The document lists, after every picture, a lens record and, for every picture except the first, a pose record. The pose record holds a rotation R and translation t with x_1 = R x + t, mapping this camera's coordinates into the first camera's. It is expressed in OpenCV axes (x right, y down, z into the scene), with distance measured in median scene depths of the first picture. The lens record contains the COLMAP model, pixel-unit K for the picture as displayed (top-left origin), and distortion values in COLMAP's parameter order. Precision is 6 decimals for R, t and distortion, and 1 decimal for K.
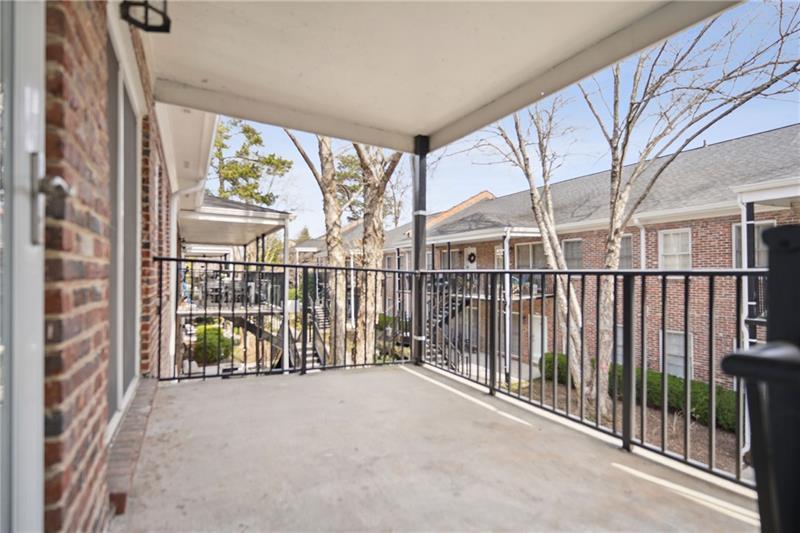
lens RADIAL K [[391.2, 0, 402.2], [0, 391.2, 272.6], [0, 0, 1]] dist [-0.004771, 0.001965]
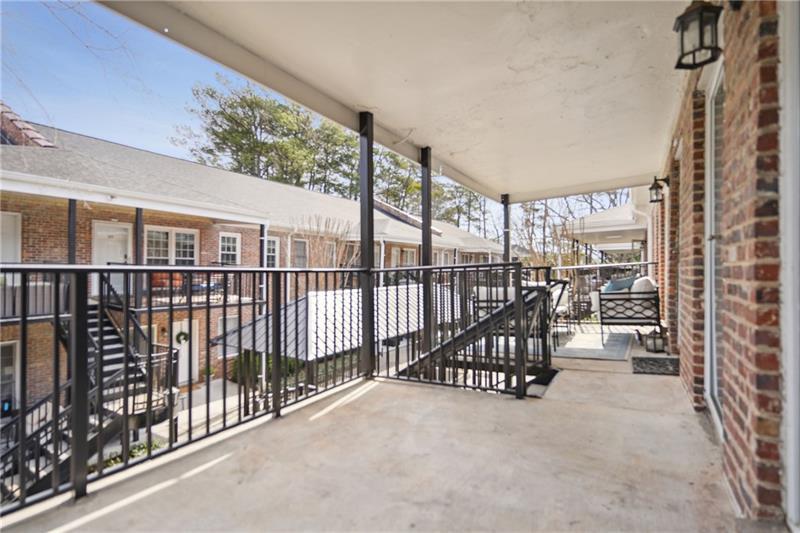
lens RADIAL K [[391.2, 0, 402.3], [0, 391.2, 264.4], [0, 0, 1]] dist [-0.004771, 0.001965]
pose [[-0.503439, 0.015375, 0.863894, -0.740662], [0.004821, 0.999876, -0.014986, 0.004772], [-0.864017, -0.003380, -0.503451, 1.428300]]
